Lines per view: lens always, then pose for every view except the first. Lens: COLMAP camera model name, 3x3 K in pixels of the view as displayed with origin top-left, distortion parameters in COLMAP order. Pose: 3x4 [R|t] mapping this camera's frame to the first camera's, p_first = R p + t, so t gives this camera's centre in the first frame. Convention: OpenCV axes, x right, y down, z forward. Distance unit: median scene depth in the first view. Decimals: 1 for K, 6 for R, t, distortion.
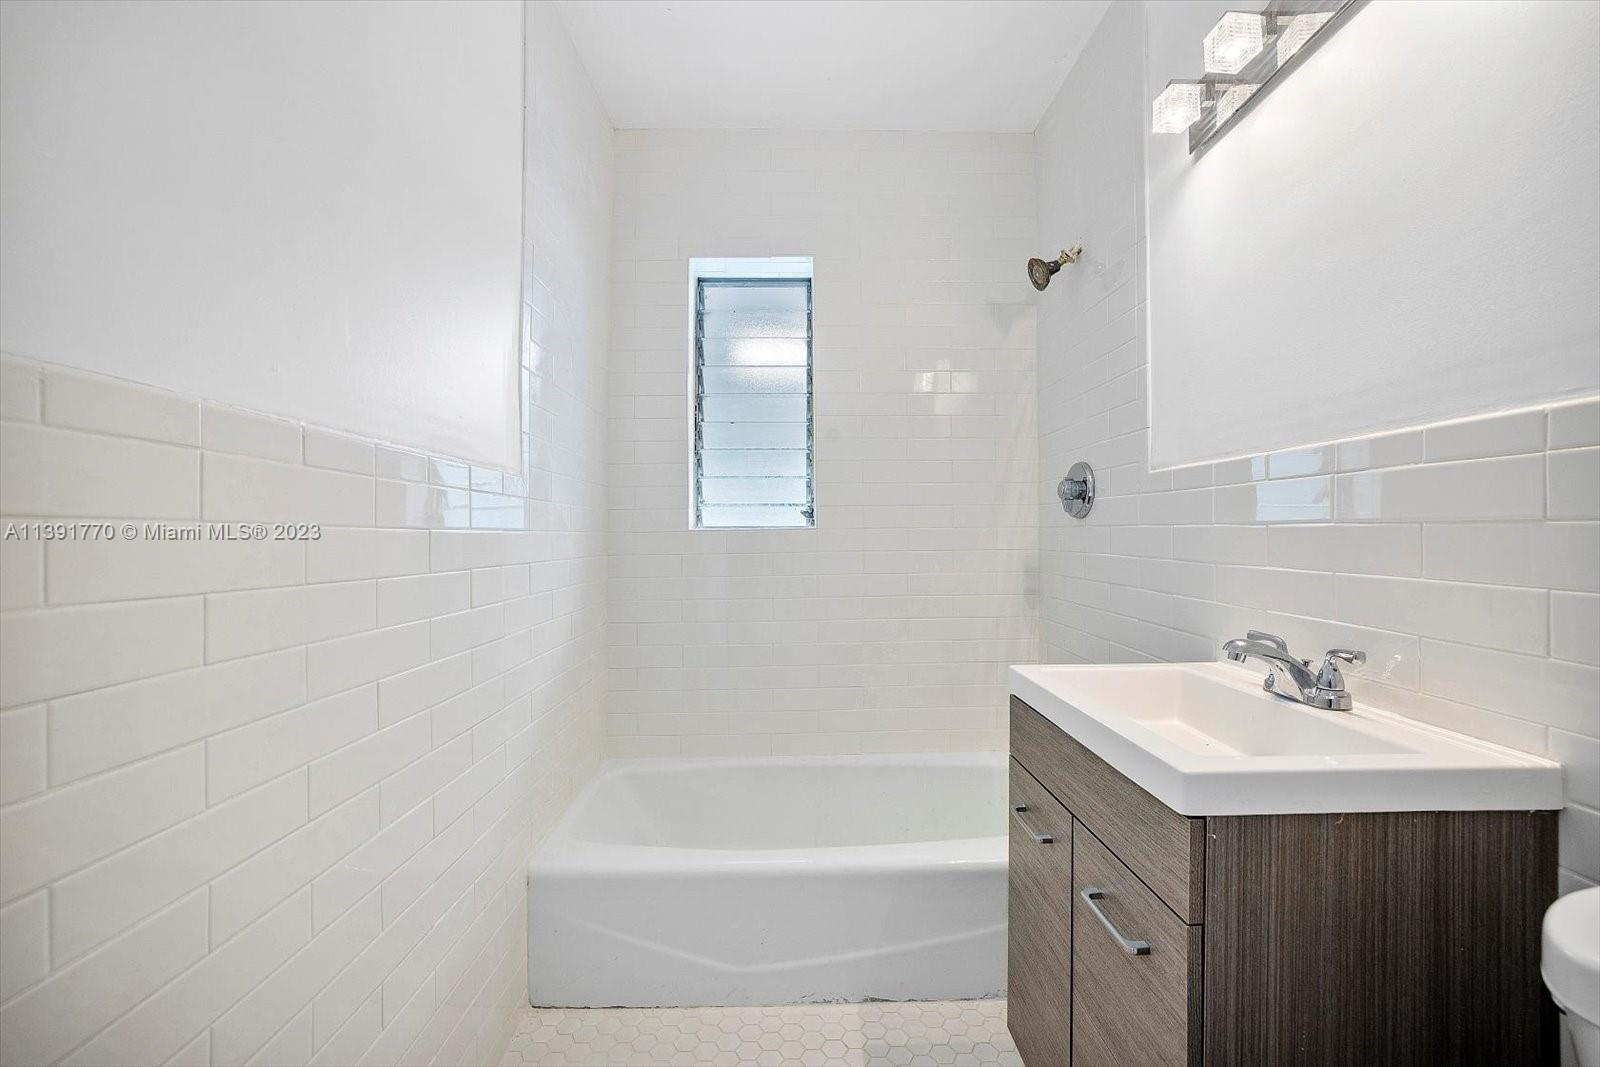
lens RADIAL K [[692.9, 0, 803.3], [0, 692.9, 534.9], [0, 0, 1]] dist [-0.018674, 0.004591]
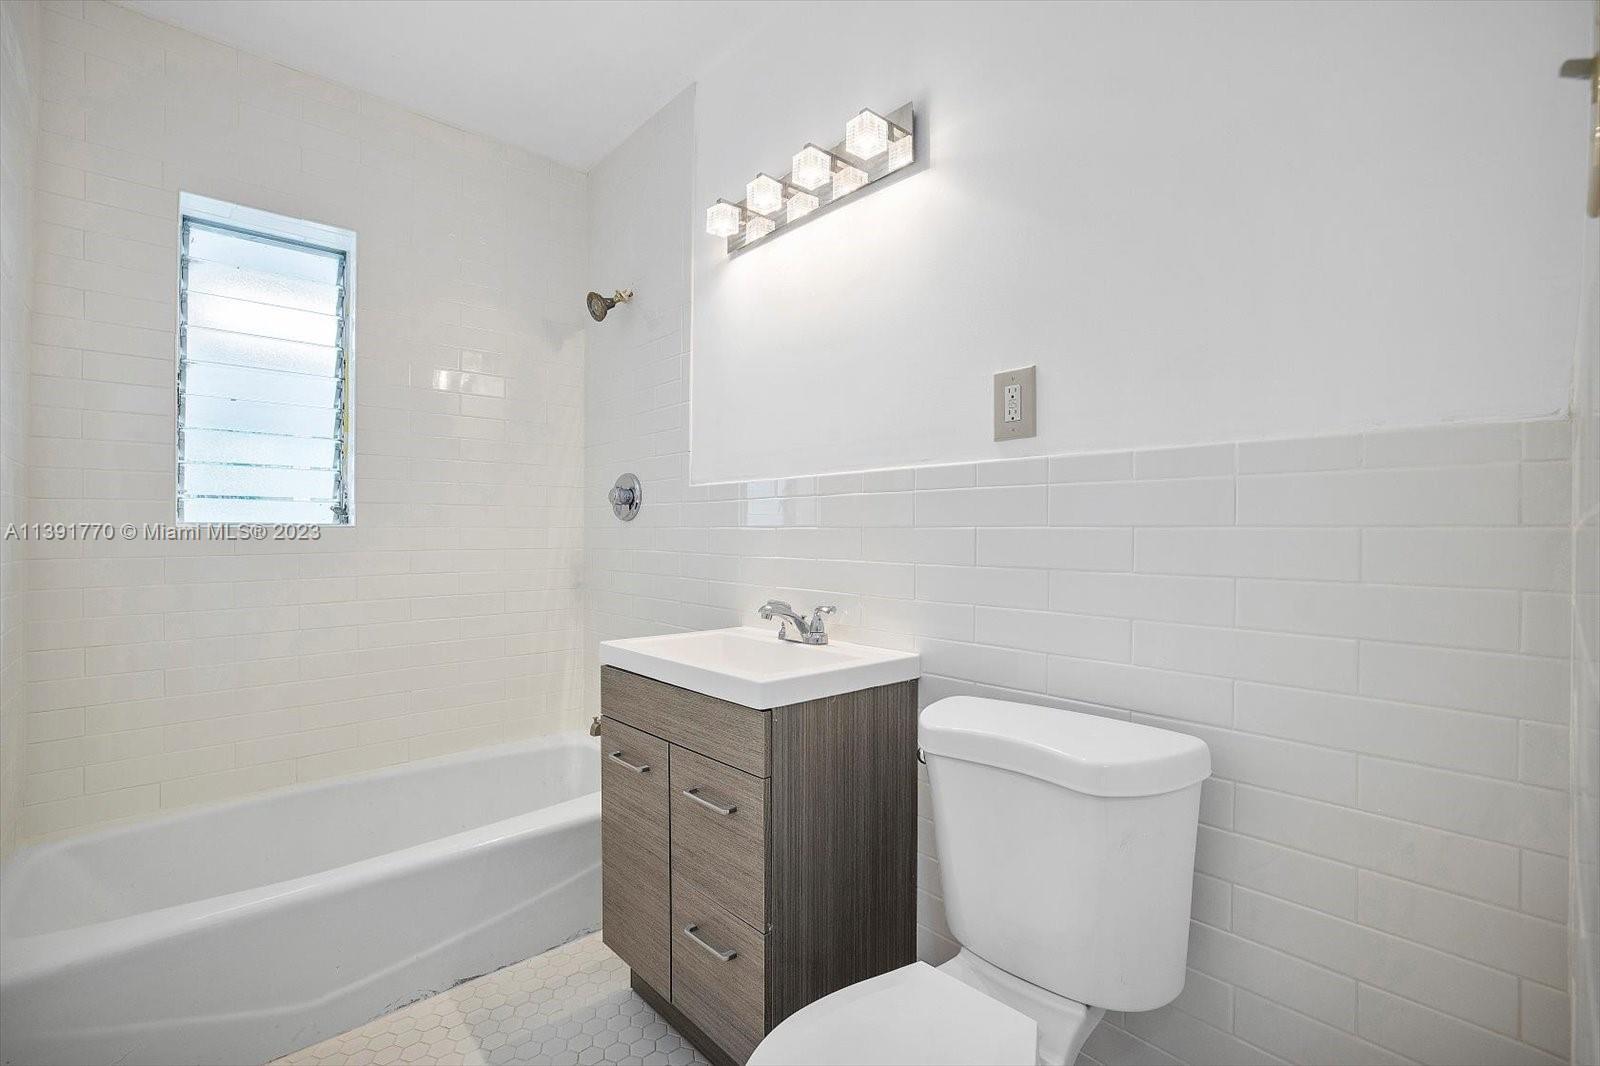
lens RADIAL K [[692.9, 0, 803.8], [0, 692.9, 536.4], [0, 0, 1]] dist [-0.018674, 0.004591]
pose [[0.764176, 0.004616, 0.644992, -0.219278], [-0.003042, 0.999989, -0.003553, 0.008183], [-0.645001, 0.000753, 0.764181, -0.153574]]
